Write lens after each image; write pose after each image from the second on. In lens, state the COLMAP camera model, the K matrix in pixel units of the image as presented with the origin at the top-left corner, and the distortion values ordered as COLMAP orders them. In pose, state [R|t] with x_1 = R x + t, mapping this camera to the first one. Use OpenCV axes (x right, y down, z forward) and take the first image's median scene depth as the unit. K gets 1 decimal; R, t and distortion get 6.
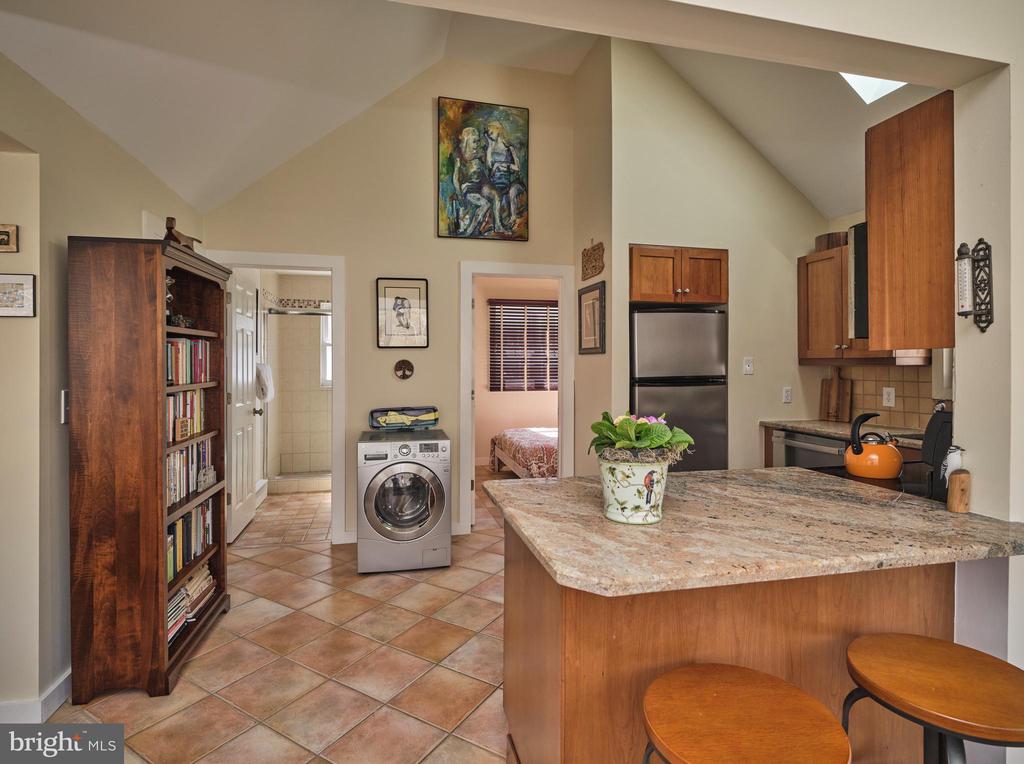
lens RADIAL K [[534.1, 0, 512.6], [0, 534.1, 366.1], [0, 0, 1]] dist [-0.003529, 0.000510]
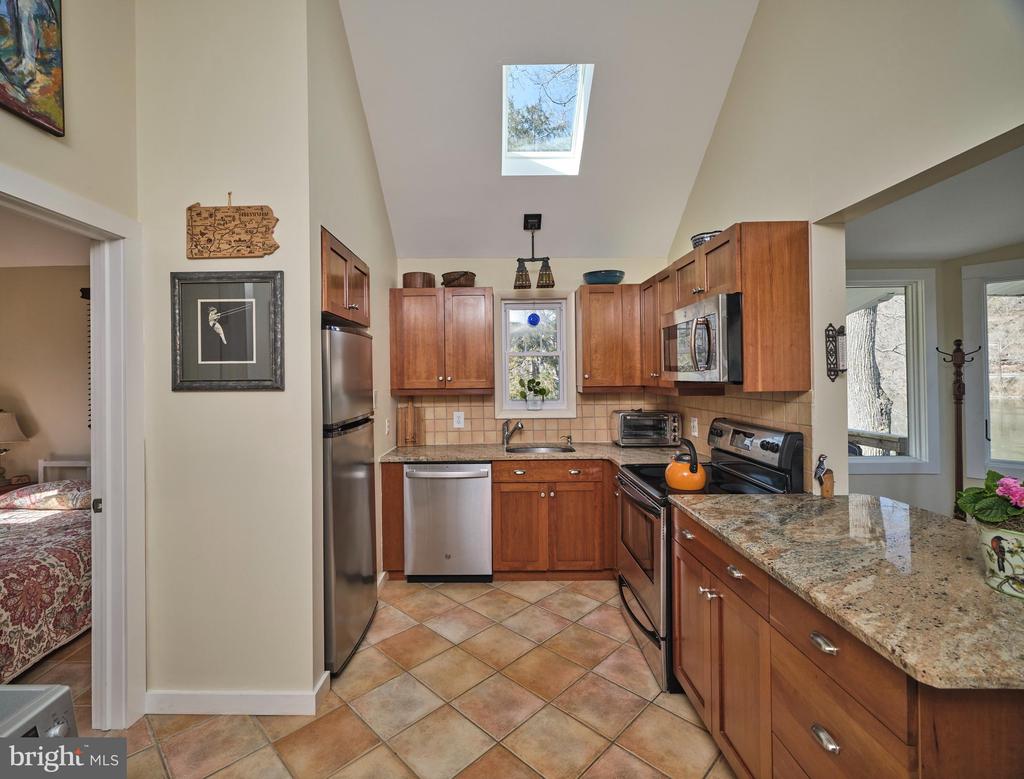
lens RADIAL K [[472.4, 0, 492.0], [0, 472.4, 375.4], [0, 0, 1]] dist [0.000759, 0.000440]
pose [[0.249839, -0.002015, 0.968285, -0.298953], [0.014621, 0.999892, -0.001692, -0.037614], [-0.968177, 0.014580, 0.249841, 0.647103]]
